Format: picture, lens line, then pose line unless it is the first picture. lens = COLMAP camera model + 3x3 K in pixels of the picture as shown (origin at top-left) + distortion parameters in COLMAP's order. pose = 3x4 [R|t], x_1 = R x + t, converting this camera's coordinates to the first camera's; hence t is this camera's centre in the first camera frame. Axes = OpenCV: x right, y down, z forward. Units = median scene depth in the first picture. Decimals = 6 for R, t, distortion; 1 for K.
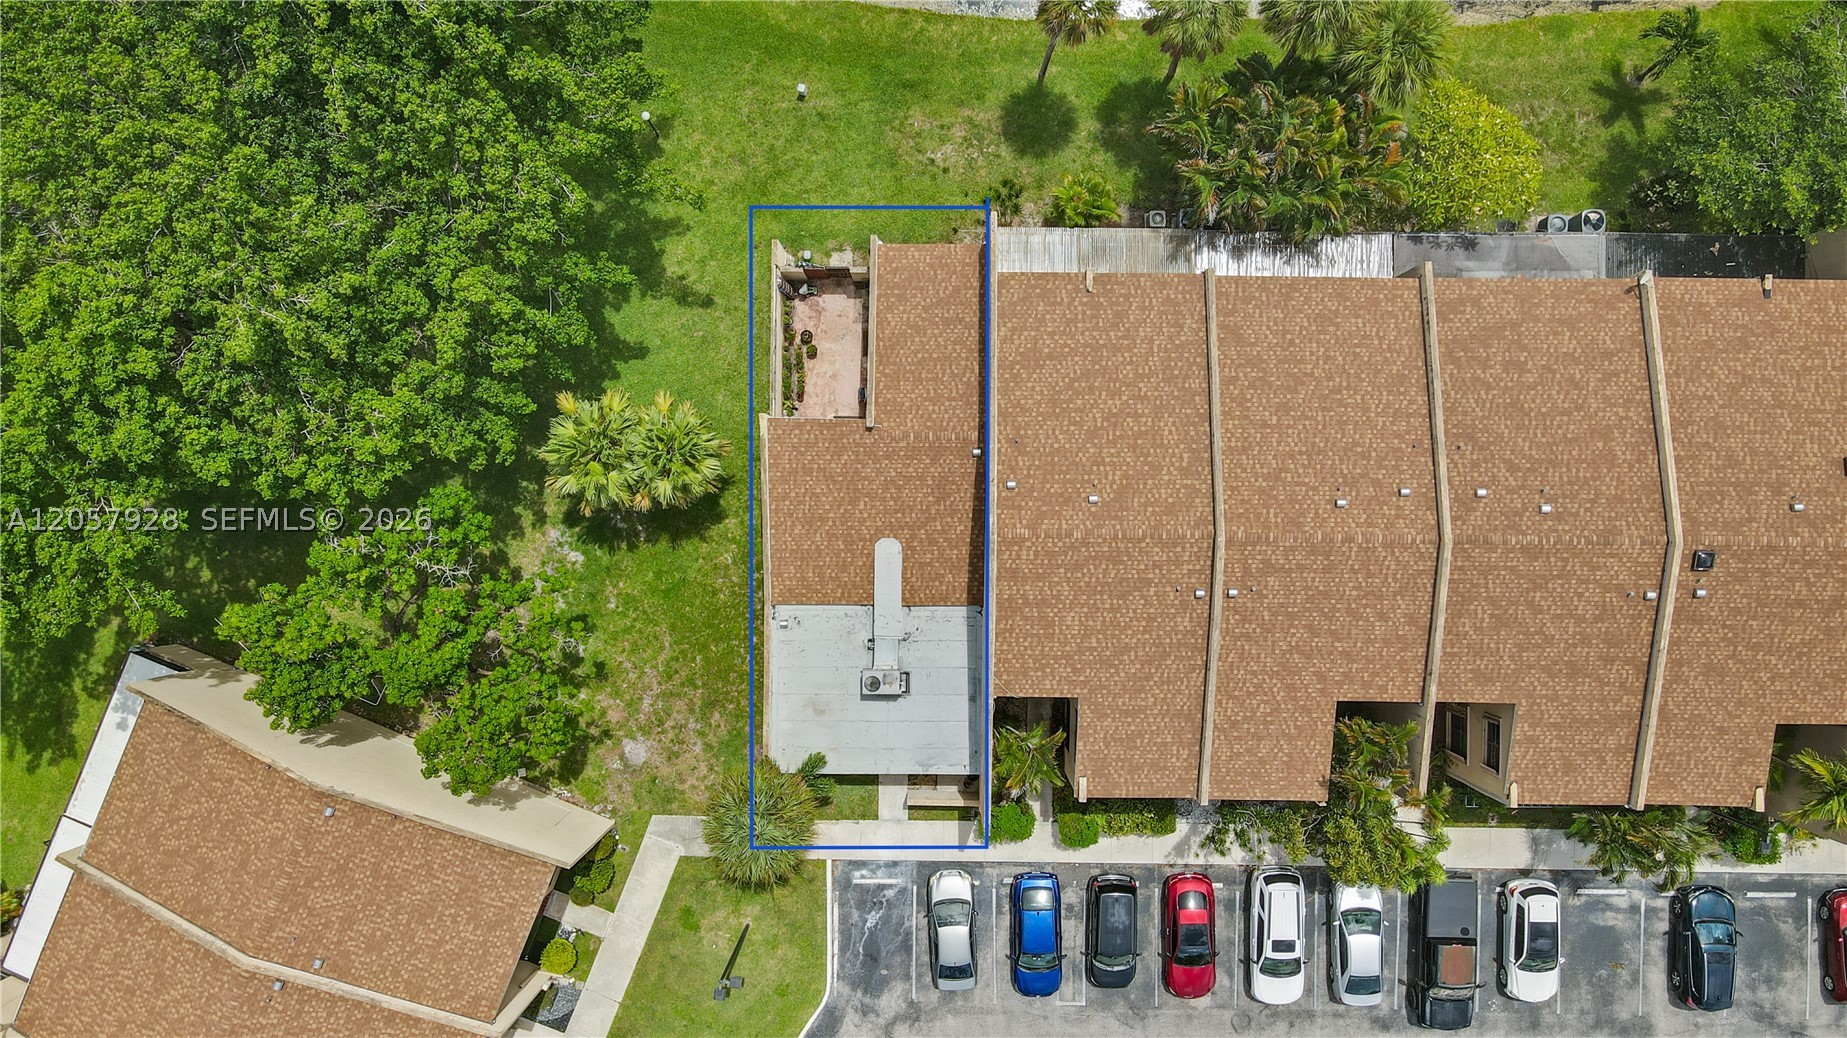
lens RADIAL K [[1355.8, 0, 923.5], [0, 1355.8, 519.0], [0, 0, 1]] dist [0.021278, -0.012197]
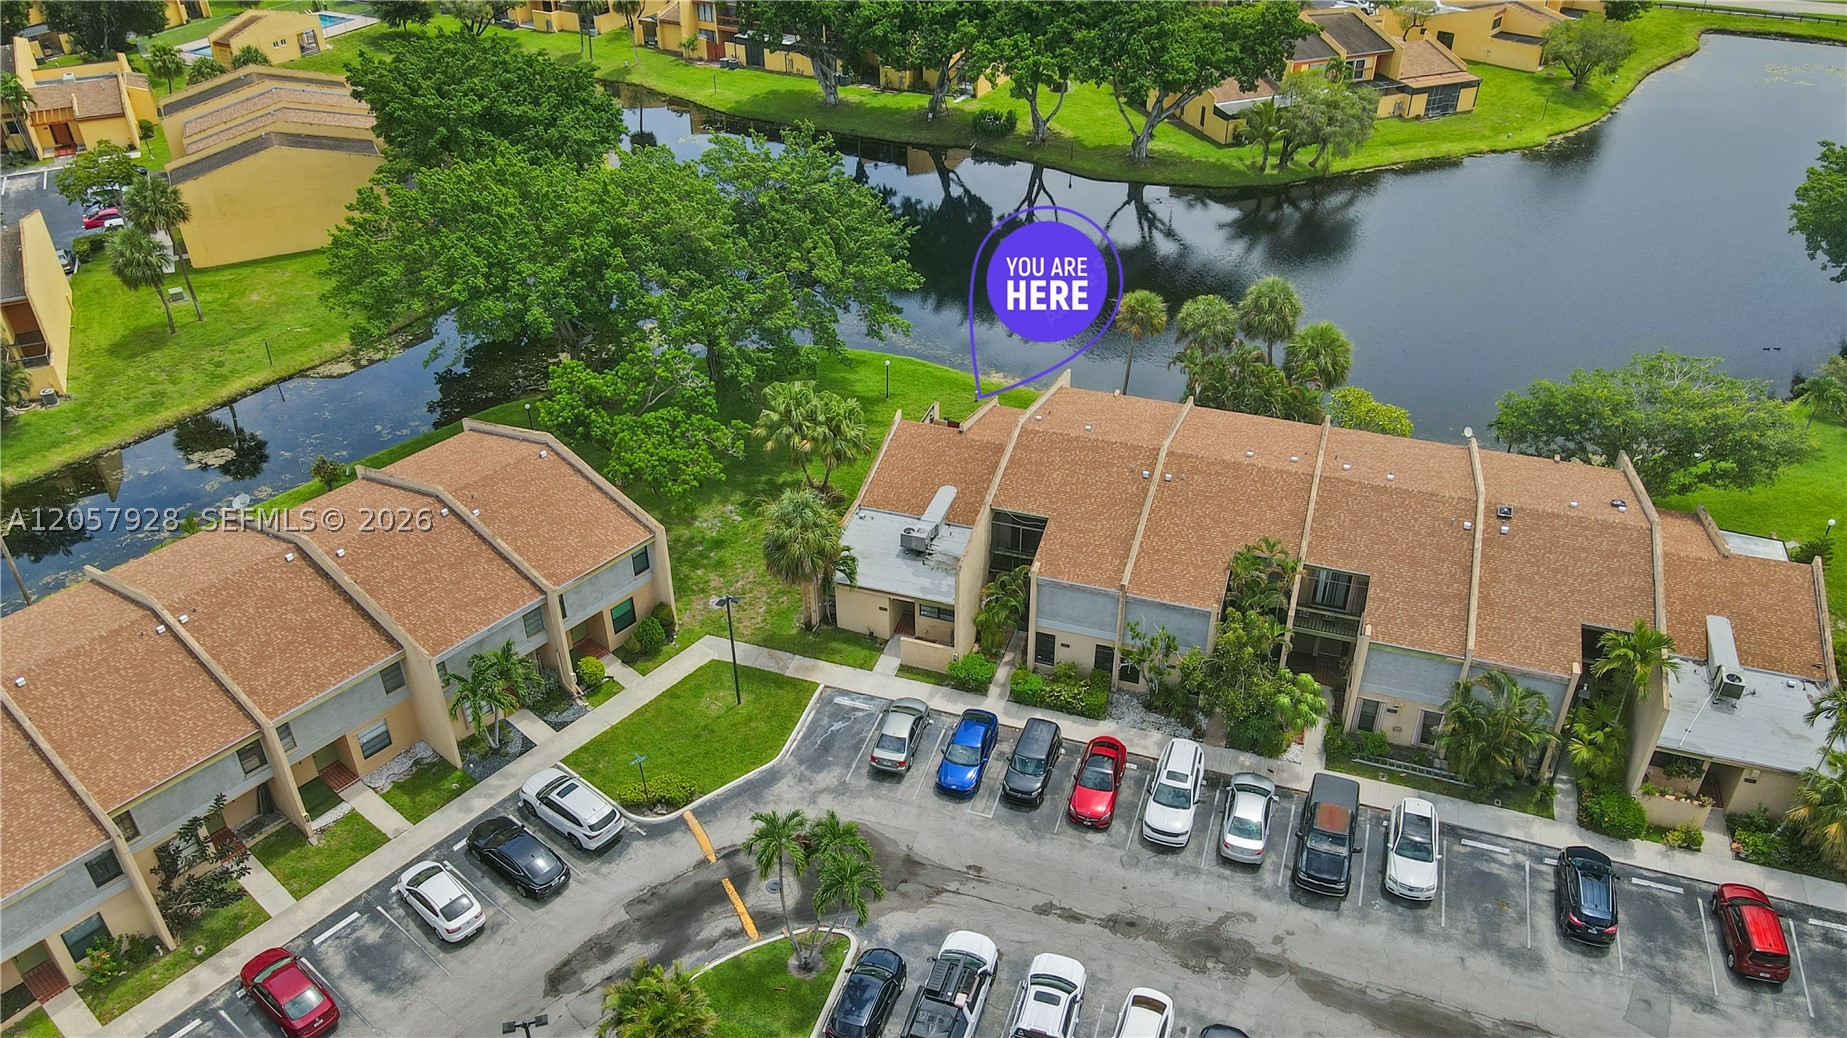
lens RADIAL K [[1363.9, 0, 923.5], [0, 1363.9, 519.0], [0, 0, 1]] dist [-0.006591, 0.038189]
pose [[0.950492, 0.176385, -0.255837, 0.344741], [-0.310683, 0.522572, -0.793974, 1.265131], [-0.006351, 0.834151, 0.551500, 0.222488]]
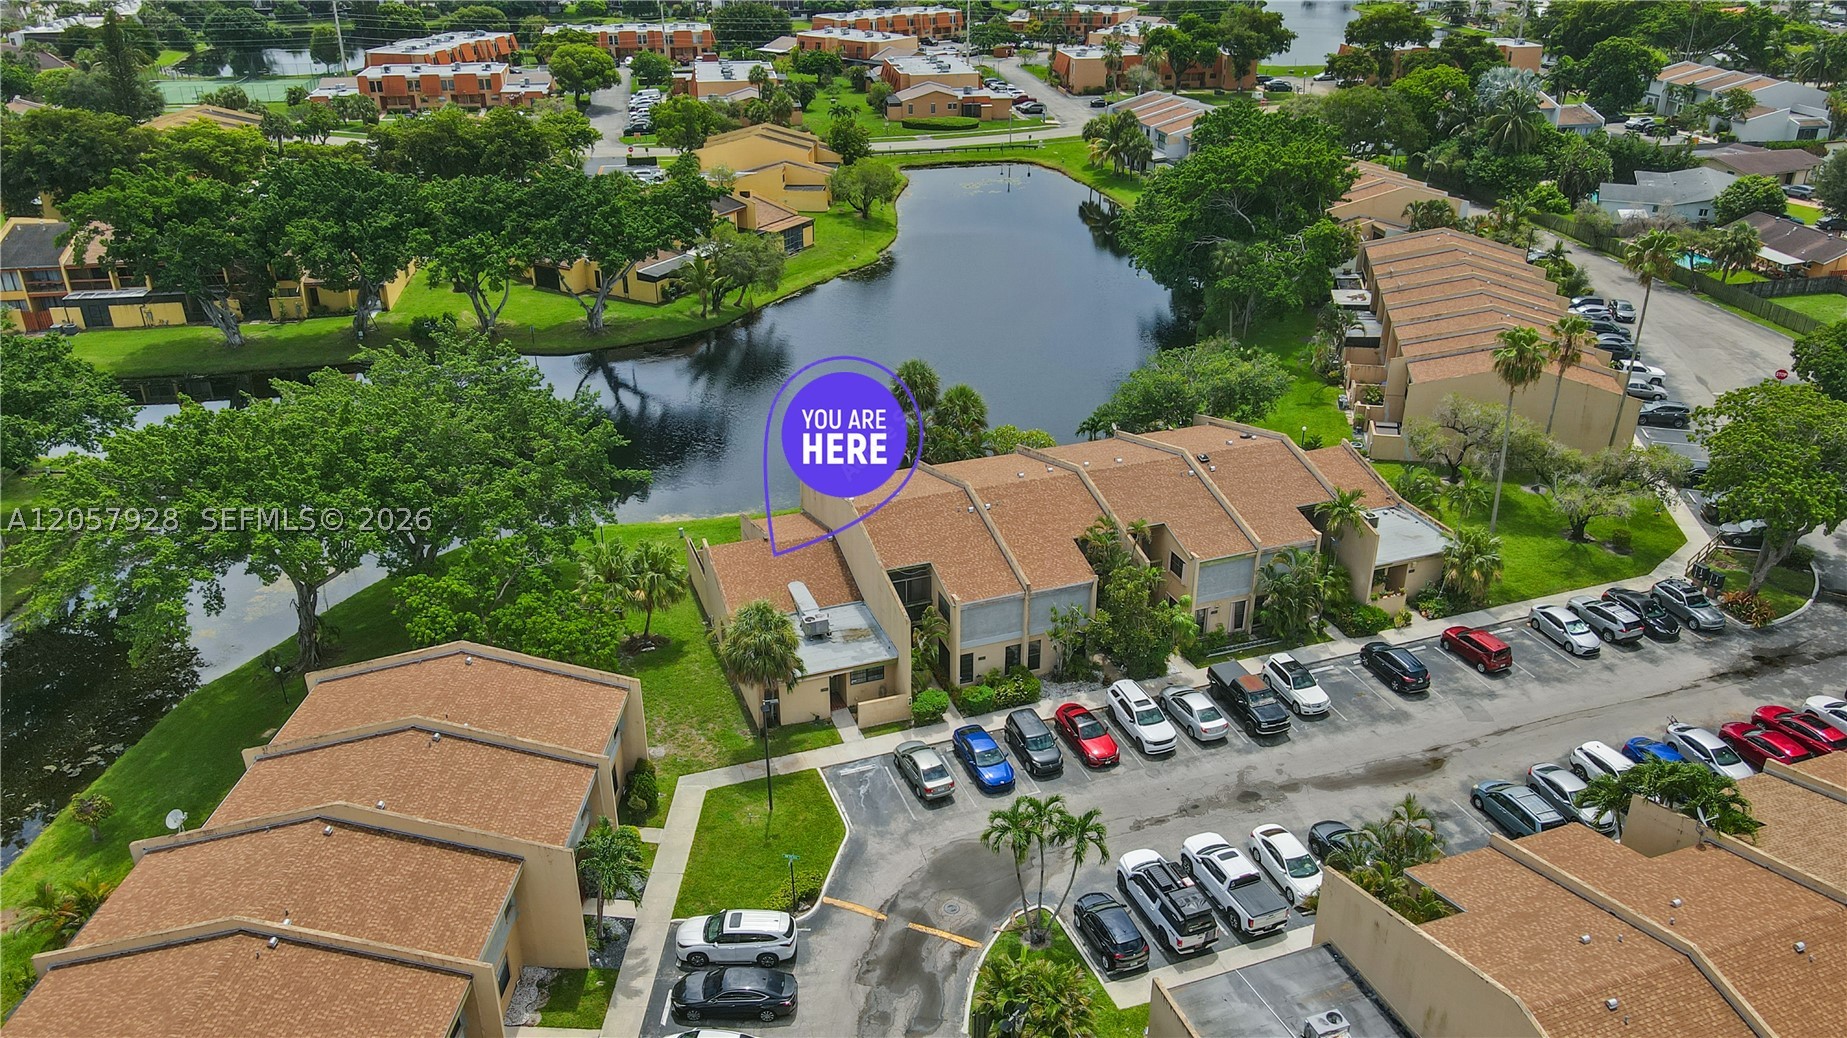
lens RADIAL K [[1363.9, 0, 923.5], [0, 1363.9, 519.0], [0, 0, 1]] dist [-0.006591, 0.038189]
pose [[0.936895, -0.145071, 0.318091, -0.407925], [0.349583, 0.400054, -0.847201, 1.486311], [-0.004349, 0.904937, 0.425523, 0.241540]]
